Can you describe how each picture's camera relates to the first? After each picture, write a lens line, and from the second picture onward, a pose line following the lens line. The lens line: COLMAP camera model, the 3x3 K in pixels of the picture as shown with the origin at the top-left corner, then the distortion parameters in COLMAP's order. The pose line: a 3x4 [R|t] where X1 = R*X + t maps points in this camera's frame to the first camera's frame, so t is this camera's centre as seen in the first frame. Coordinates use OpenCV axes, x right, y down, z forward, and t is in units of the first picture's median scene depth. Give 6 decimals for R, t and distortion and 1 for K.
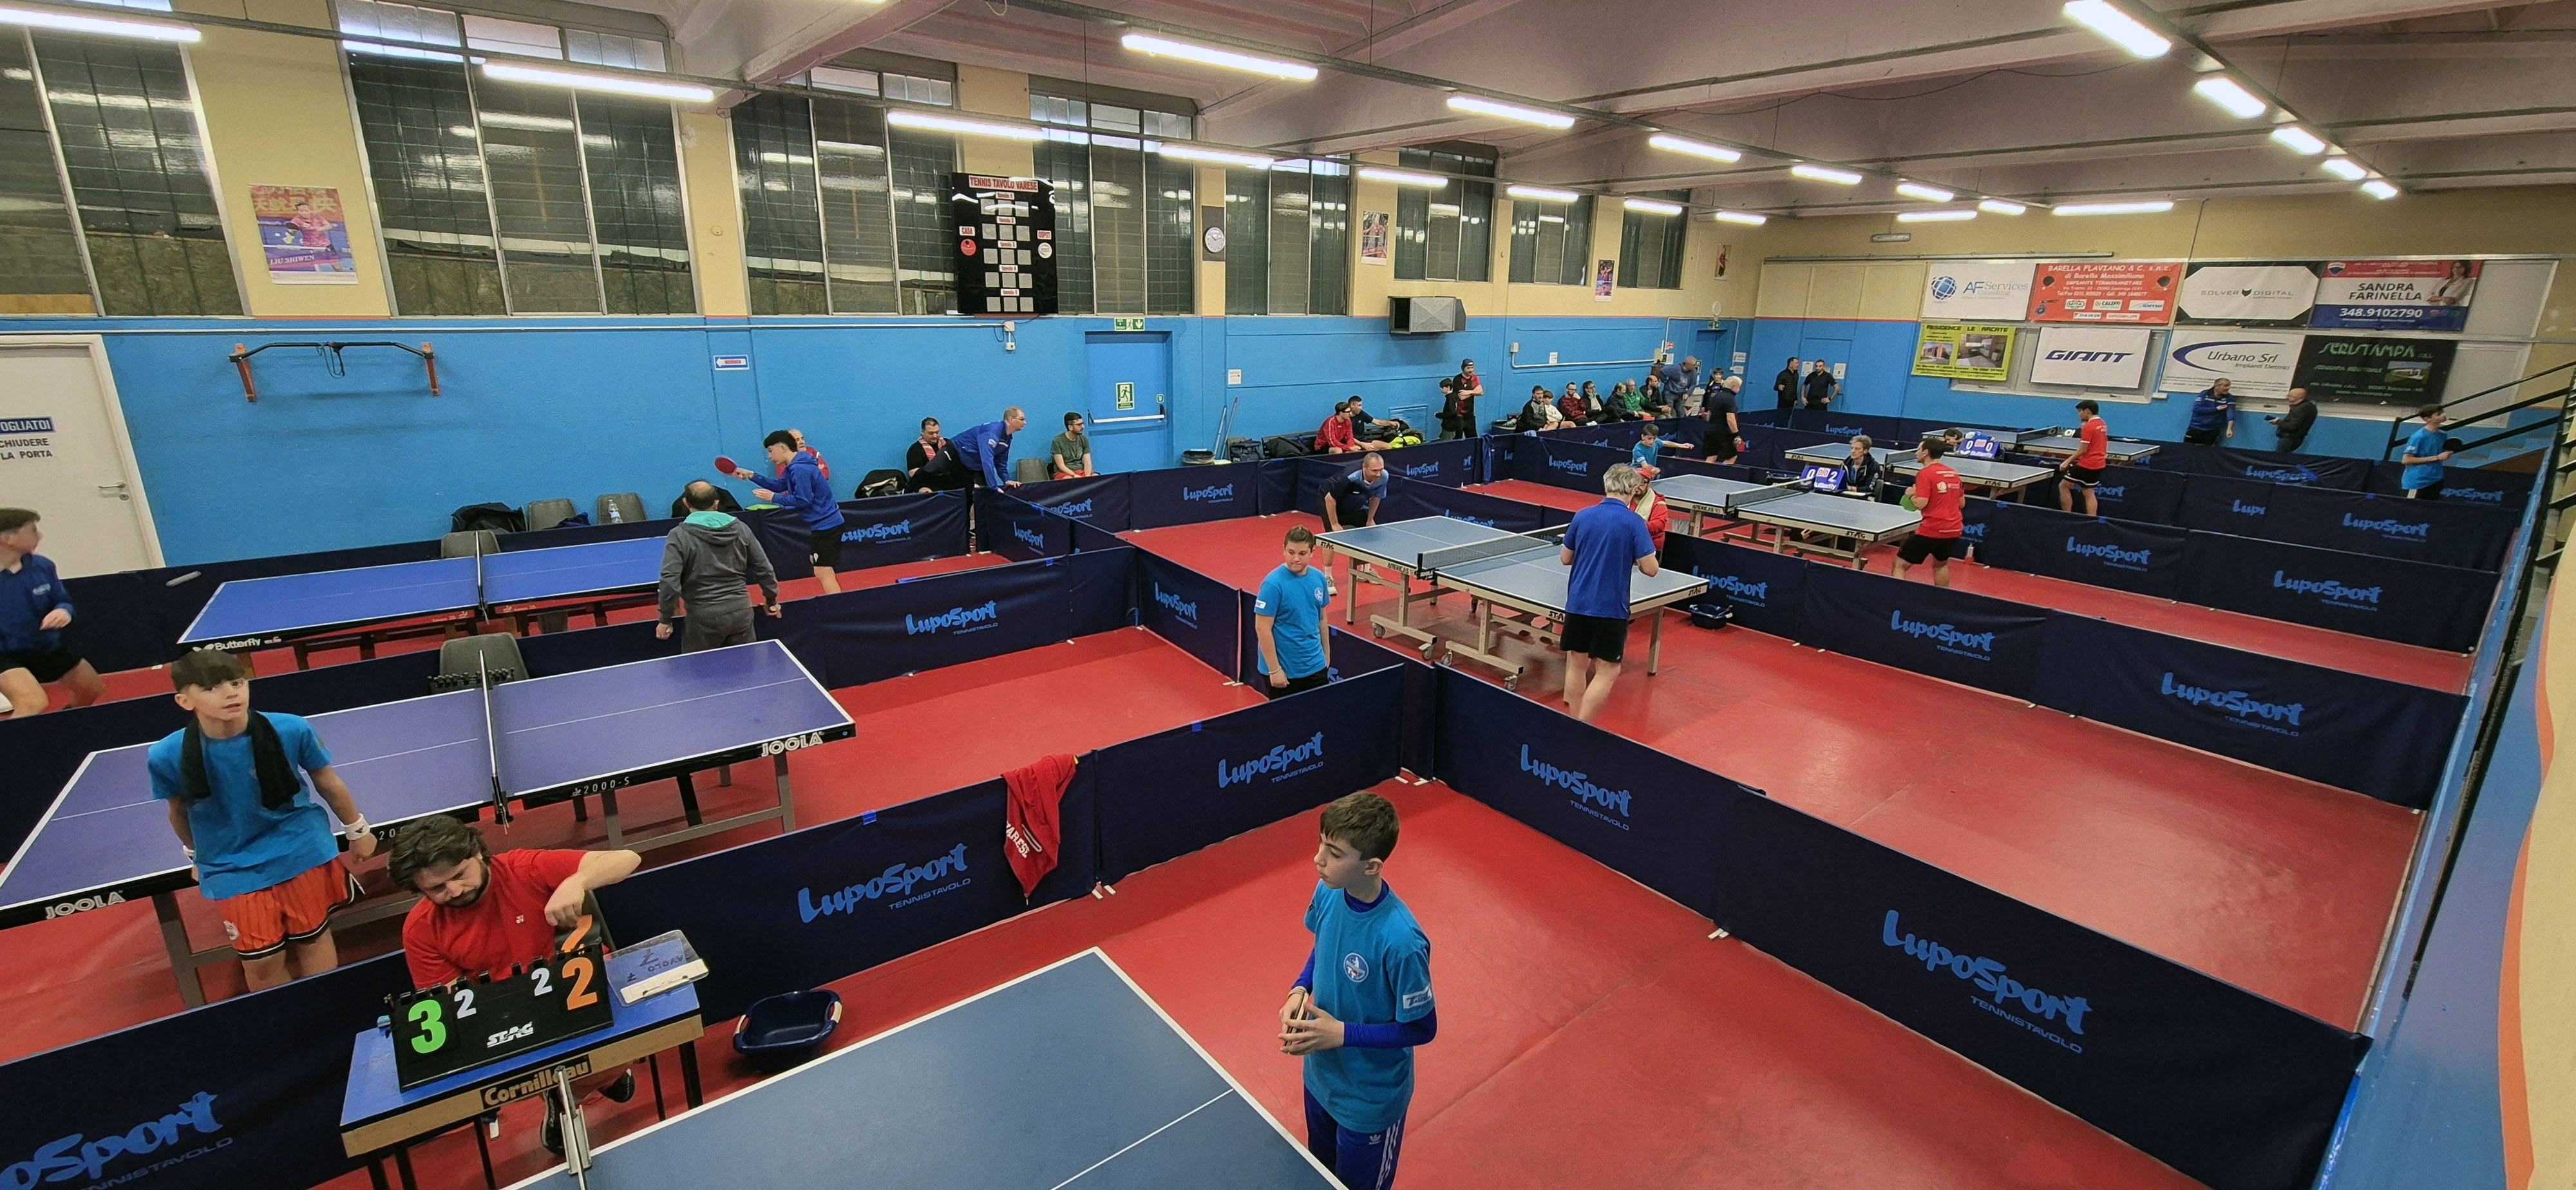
lens RADIAL K [[1056.1, 0, 1290.0], [0, 1056.1, 586.3], [0, 0, 1]] dist [0.000728, 0.000649]
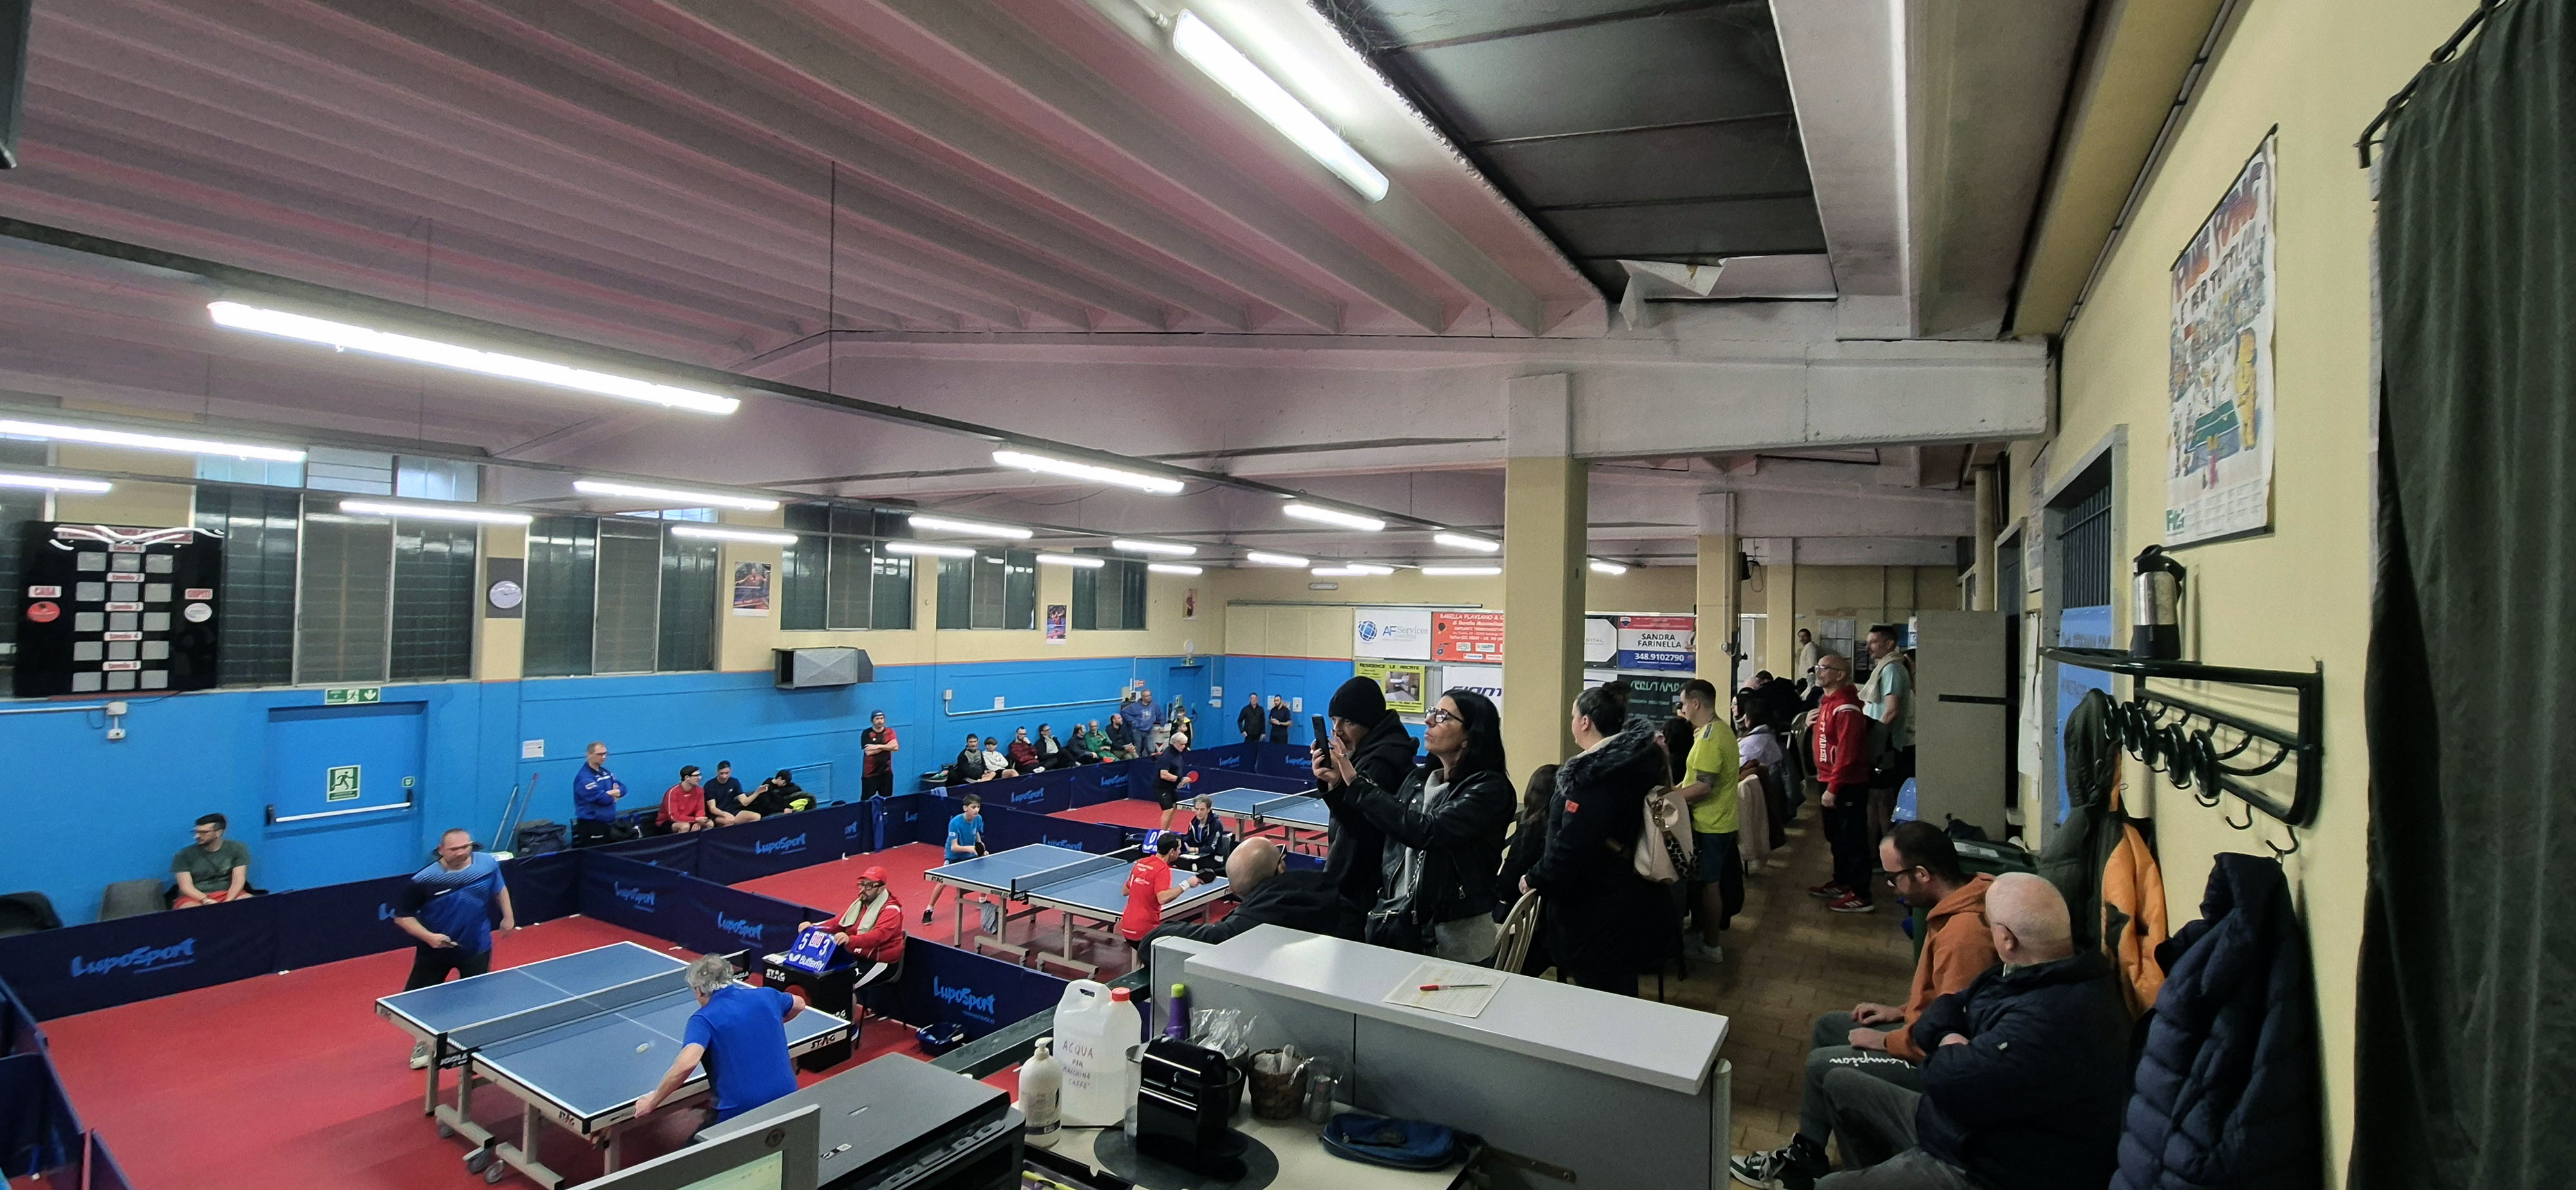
lens RADIAL K [[1056.1, 0, 1297.2], [0, 1056.1, 587.6], [0, 0, 1]] dist [0.000728, 0.000649]
pose [[0.944011, 0.010999, 0.329730, 0.255623], [0.082445, 0.959869, -0.268057, -0.047467], [-0.319446, 0.280234, 0.905220, 0.005402]]
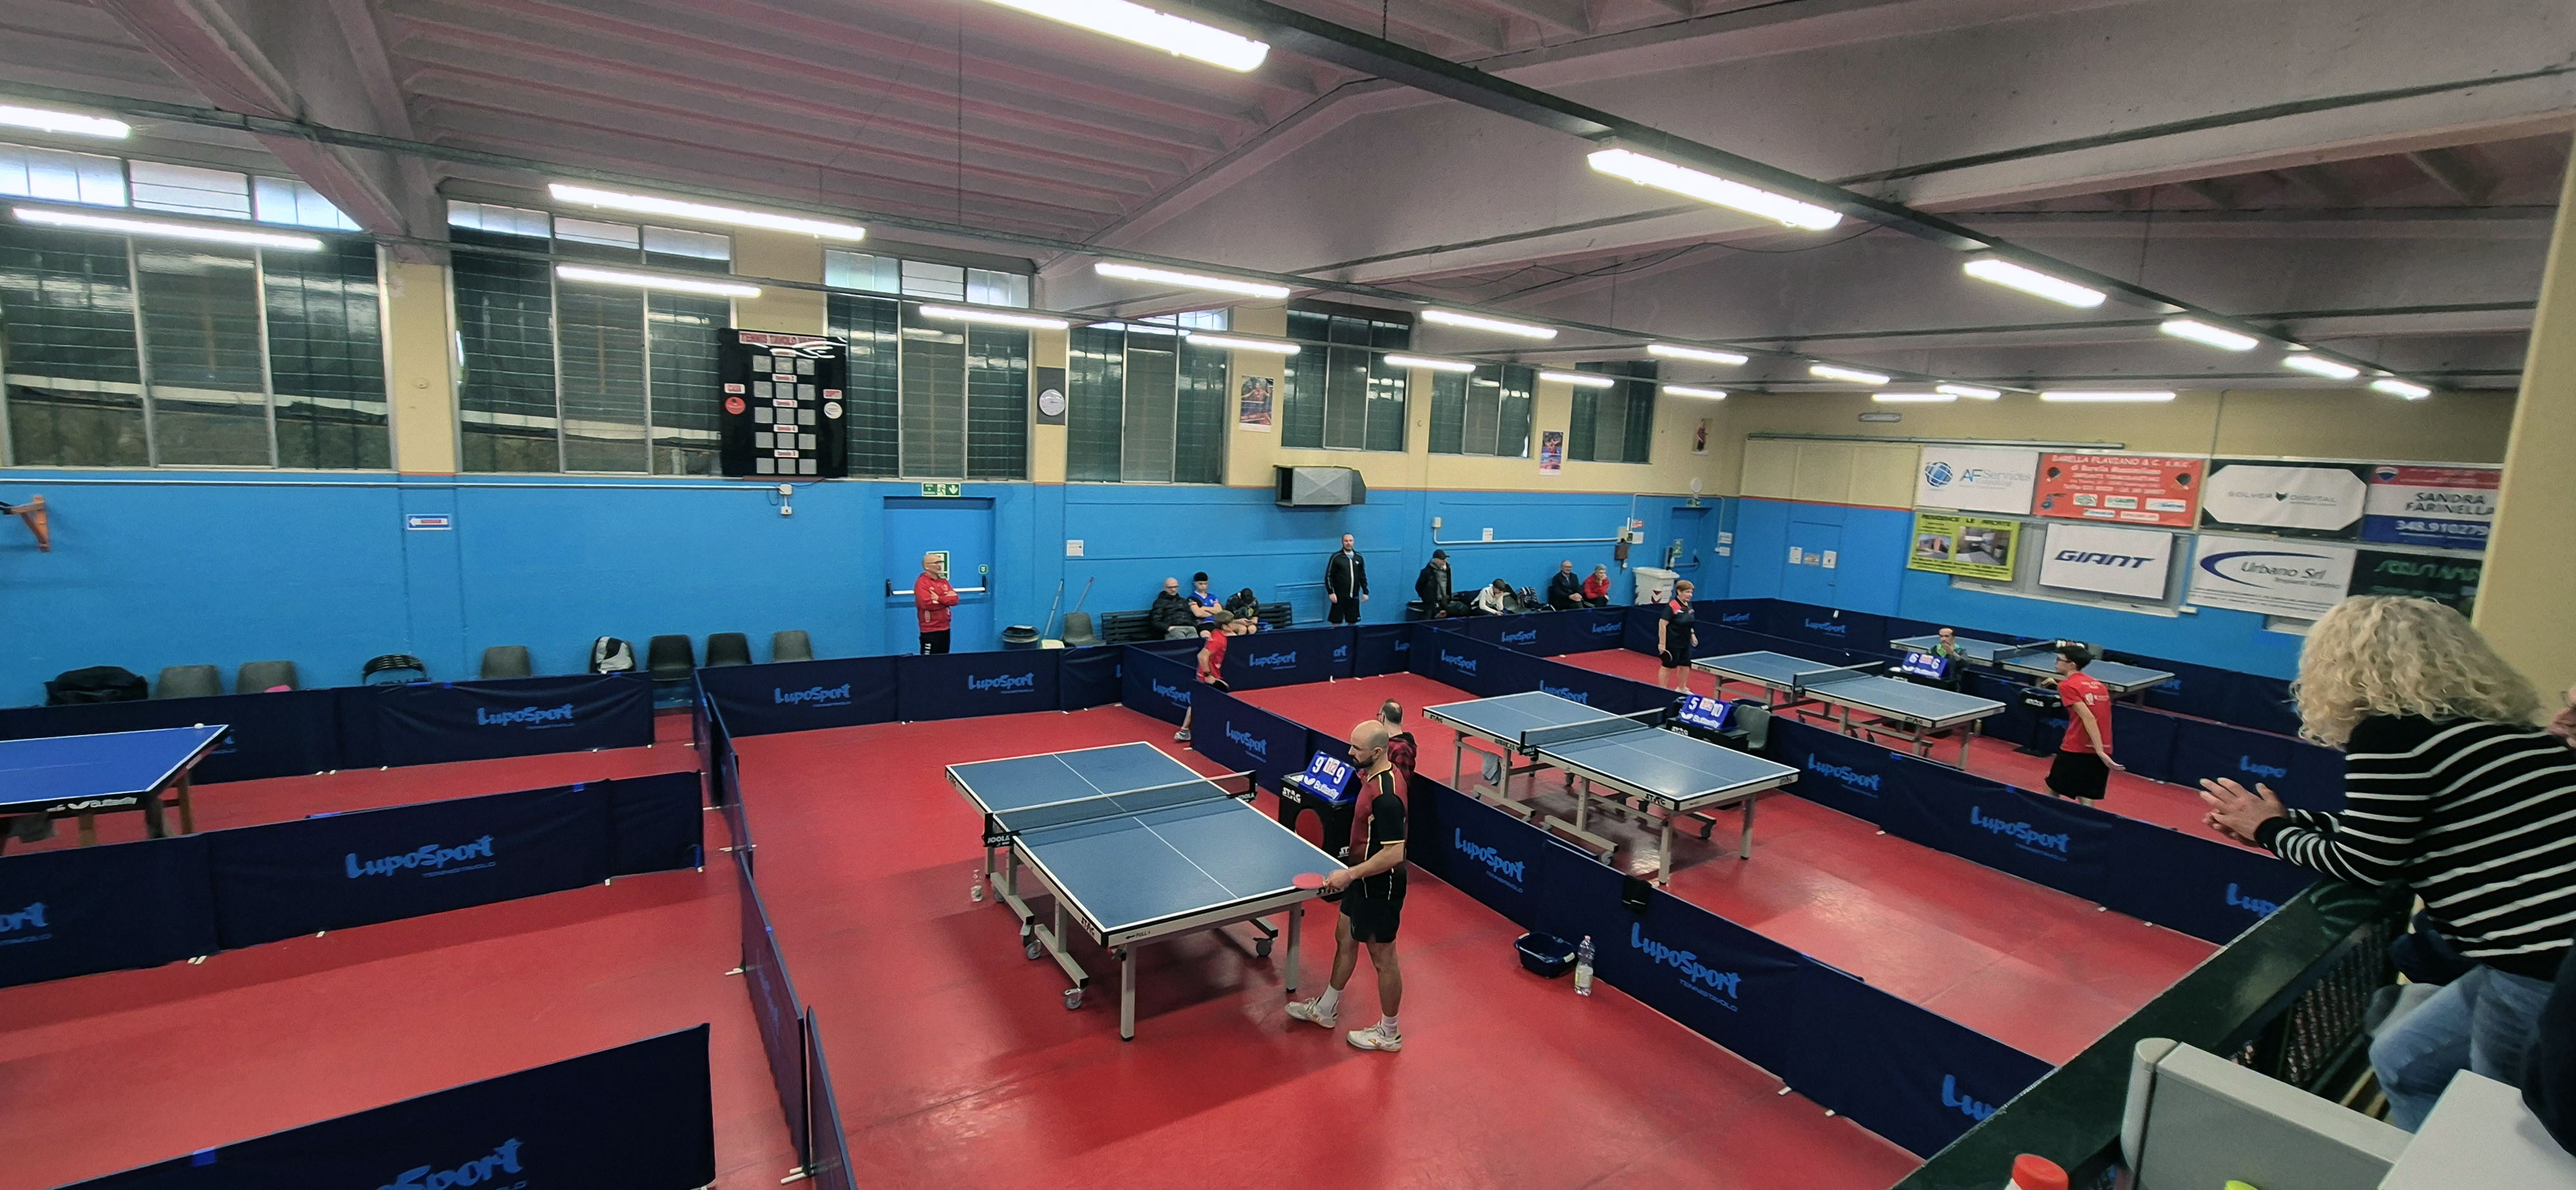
lens RADIAL K [[1056.1, 0, 1298.8], [0, 1056.1, 590.9], [0, 0, 1]] dist [0.000728, 0.000649]
pose [[0.995006, 0.046209, -0.088477, 0.233287], [-0.056955, 0.990763, -0.123064, -0.062760], [0.081973, 0.127488, 0.988447, 0.123519]]
